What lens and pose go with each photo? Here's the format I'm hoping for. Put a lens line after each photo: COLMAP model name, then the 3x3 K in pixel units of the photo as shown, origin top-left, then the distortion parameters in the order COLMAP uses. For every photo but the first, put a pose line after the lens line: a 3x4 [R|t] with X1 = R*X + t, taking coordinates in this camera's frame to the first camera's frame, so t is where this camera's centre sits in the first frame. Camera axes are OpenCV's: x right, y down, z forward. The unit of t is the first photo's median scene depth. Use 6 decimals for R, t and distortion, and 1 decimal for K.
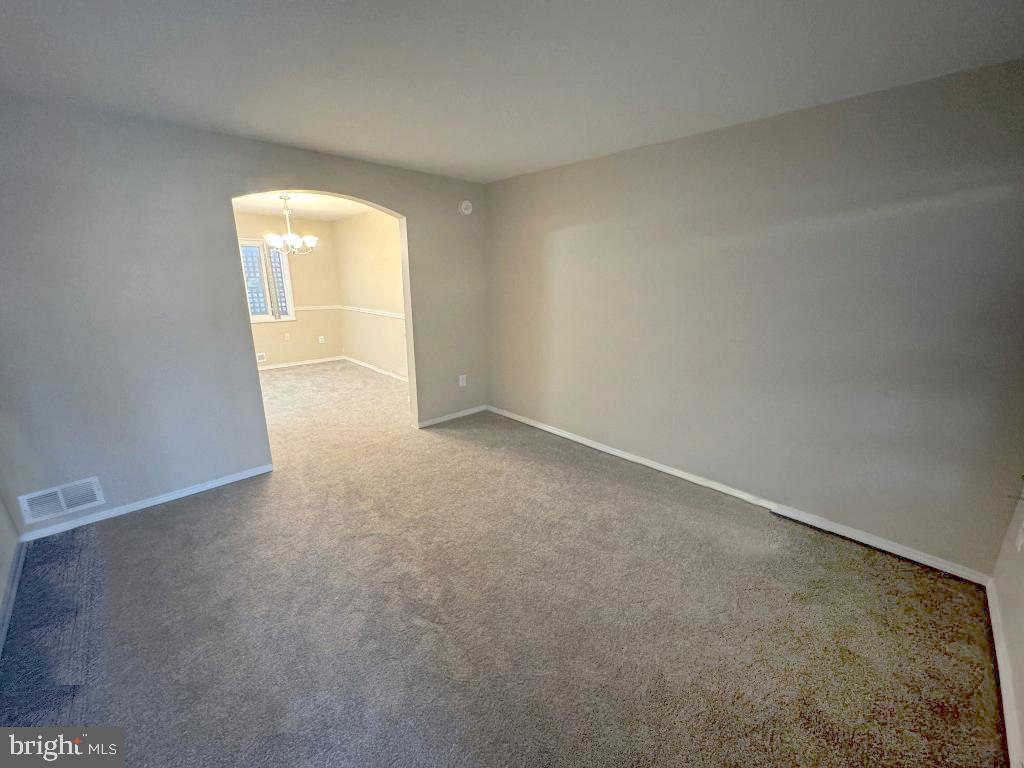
lens RADIAL K [[412.0, 0, 511.9], [0, 412.0, 384.5], [0, 0, 1]] dist [-0.001469, 0.000690]
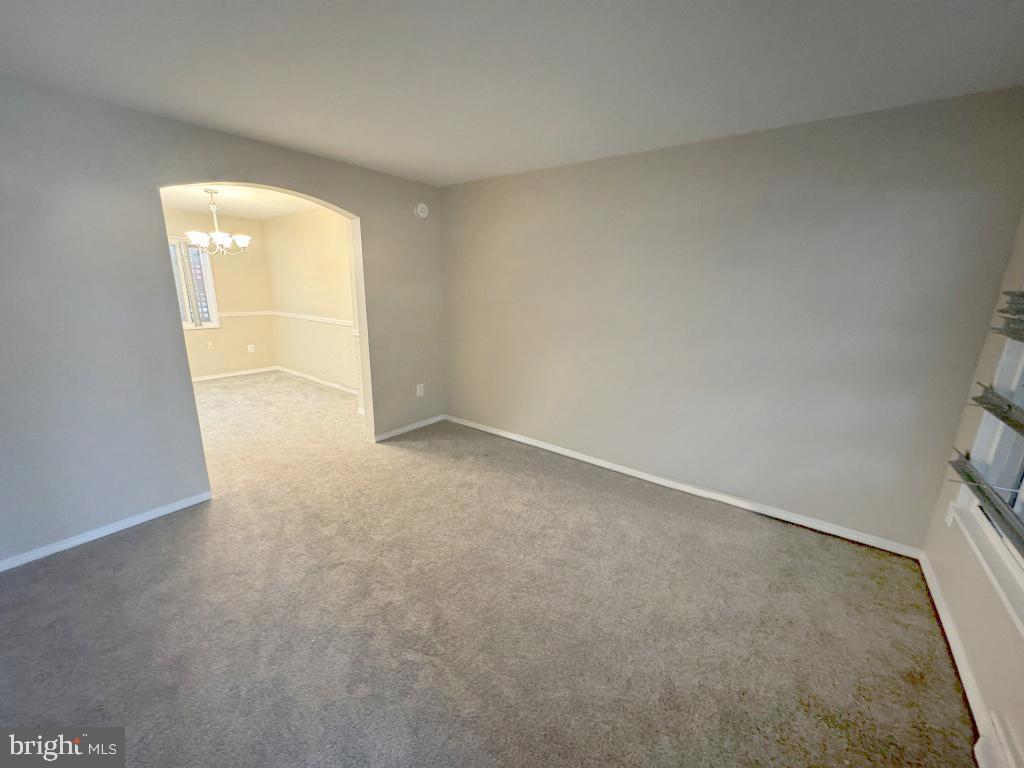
lens RADIAL K [[412.0, 0, 512.3], [0, 412.0, 385.1], [0, 0, 1]] dist [-0.001469, 0.000690]
pose [[0.987733, -0.026081, 0.153956, -0.103274], [0.027961, 0.999558, -0.010057, -0.009378], [-0.153626, 0.014238, 0.988027, 0.040291]]
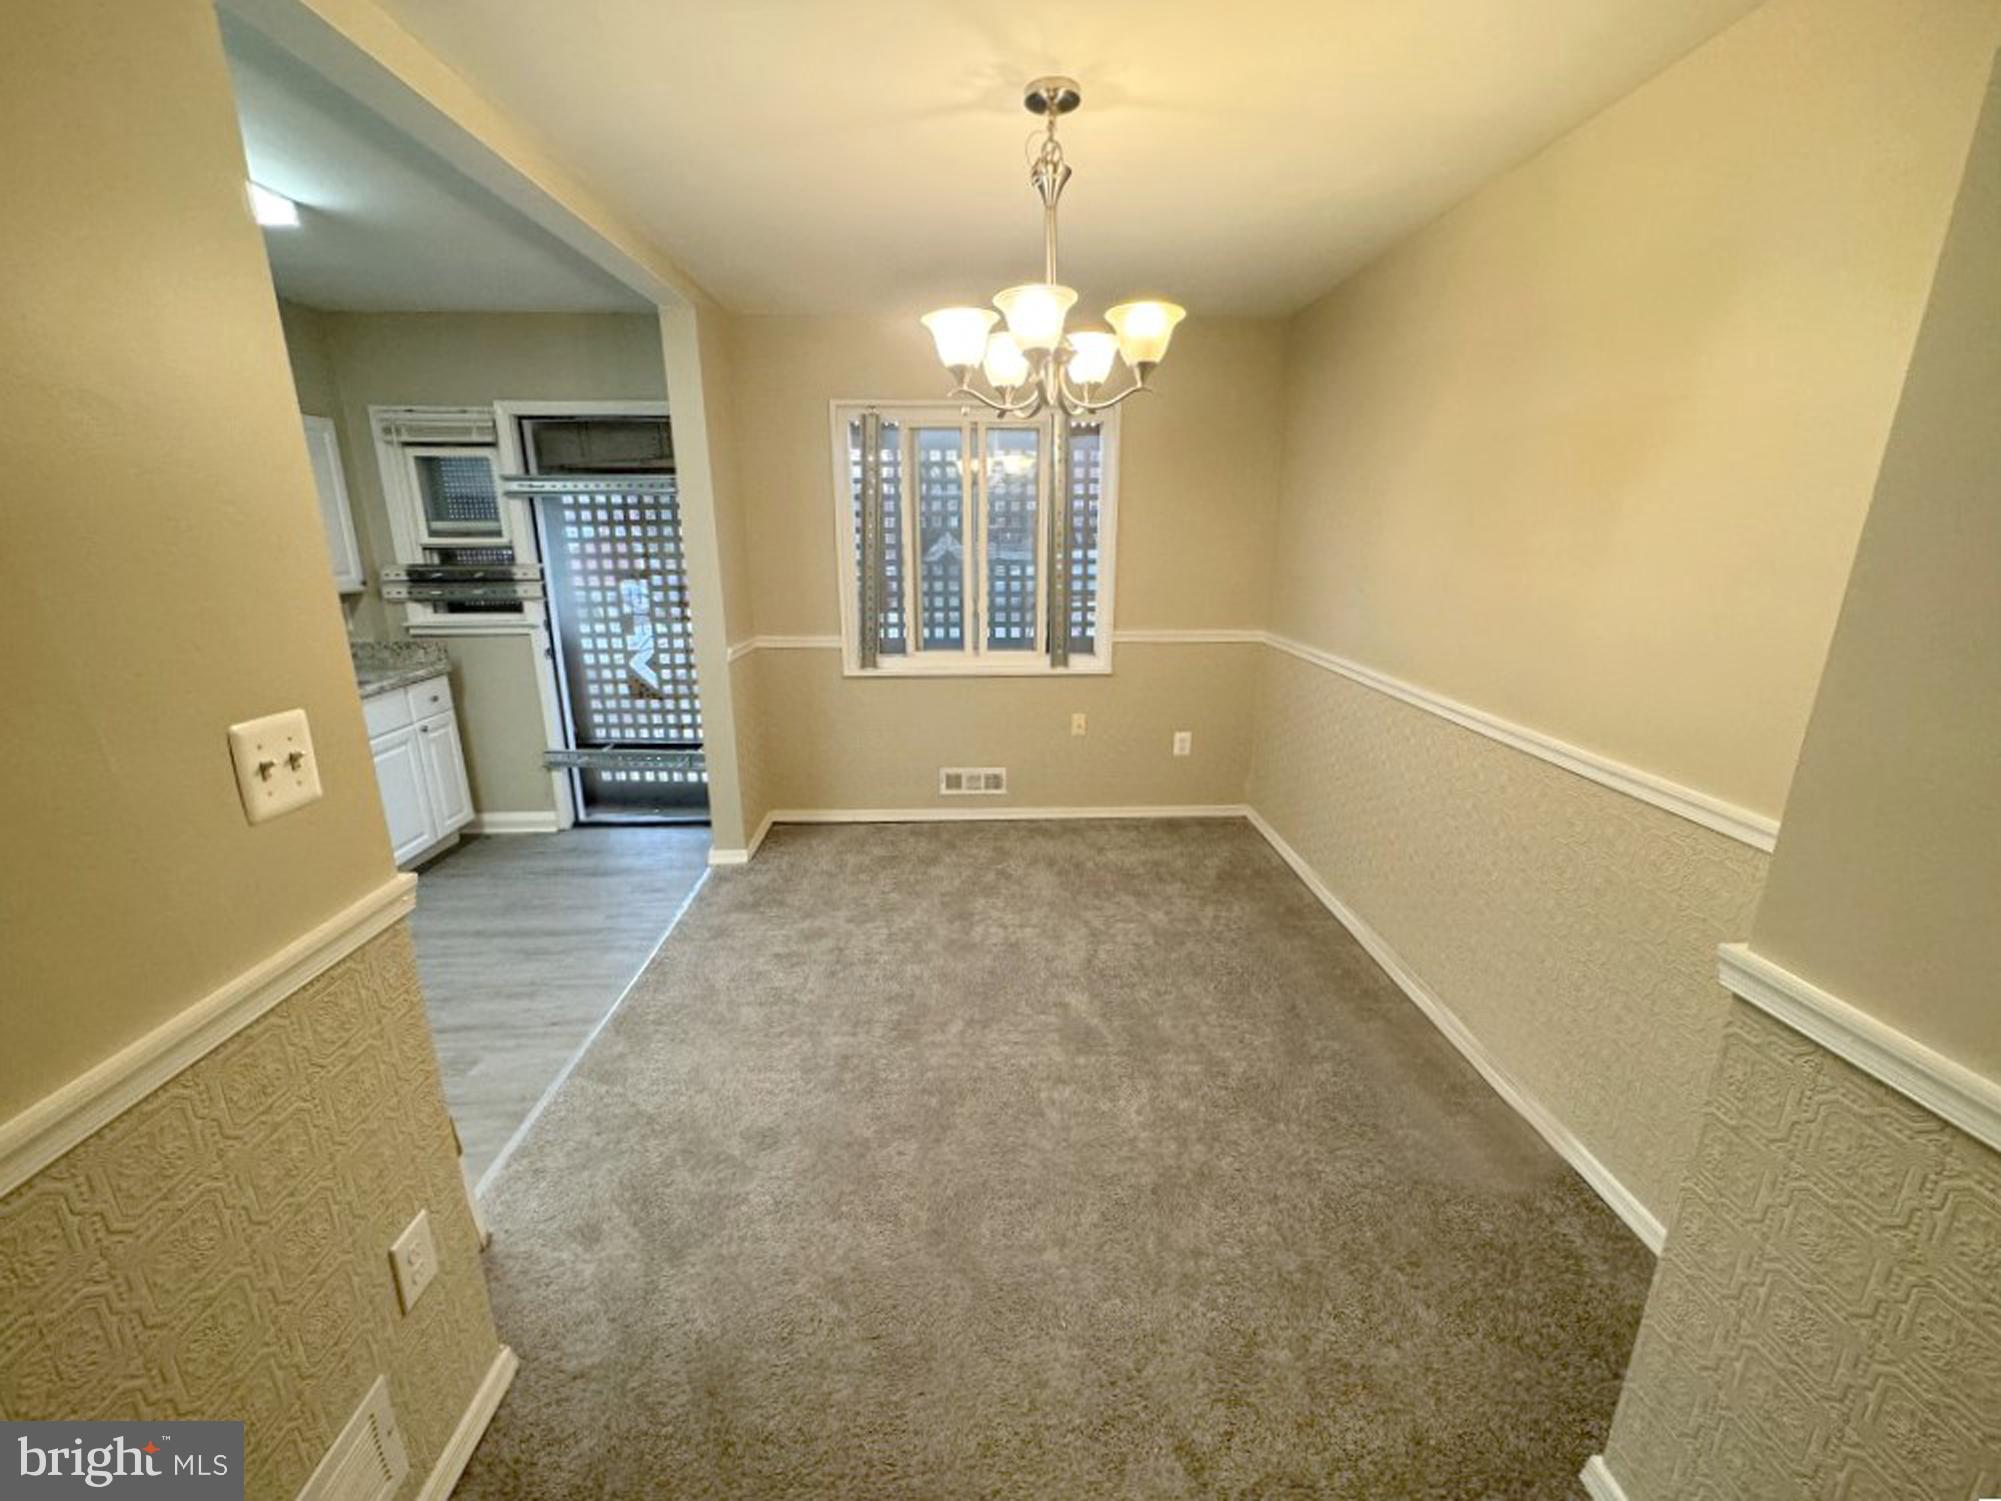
lens RADIAL K [[805.0, 0, 997.1], [0, 805.0, 747.2], [0, 0, 1]] dist [-0.001469, 0.000690]
pose [[0.740348, 0.178316, -0.648142, -0.574451], [-0.170537, 0.982455, 0.075494, -0.384468], [0.650232, 0.054640, 0.757768, 1.460784]]
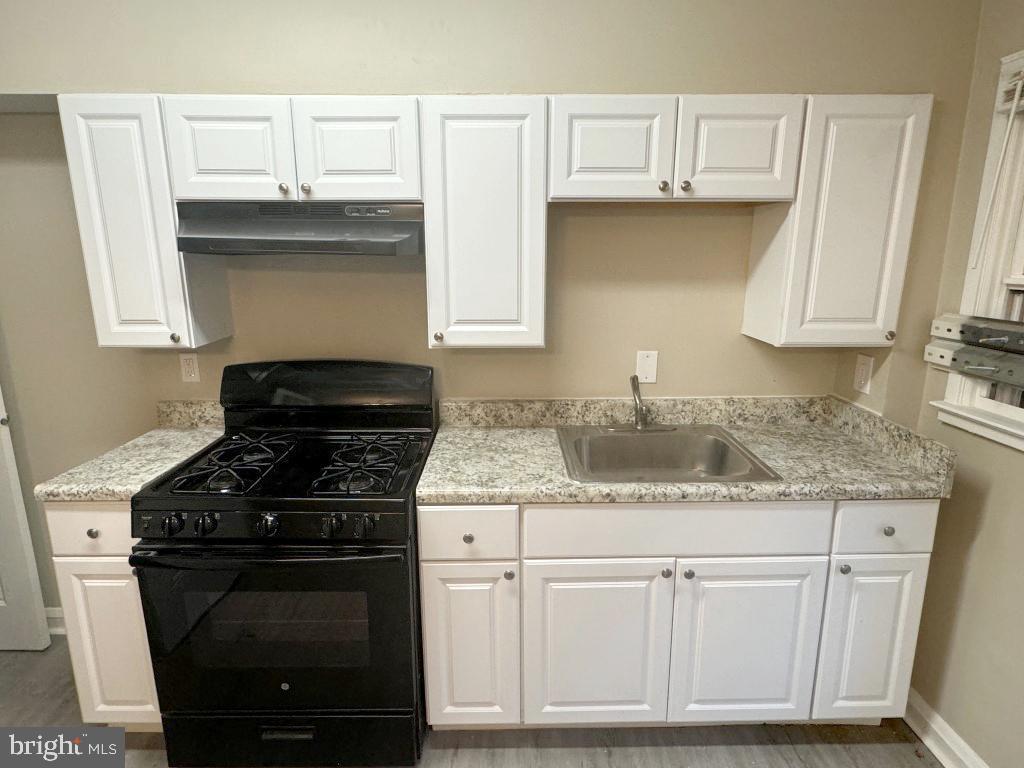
lens RADIAL K [[581.6, 0, 508.1], [0, 581.6, 384.3], [0, 0, 1]] dist [0.000091, -0.000469]
pose [[-0.691950, 0.159408, -0.704126, -1.607956], [-0.187522, 0.902157, 0.388520, -0.512662], [0.697166, 0.400876, -0.594356, 1.941737]]
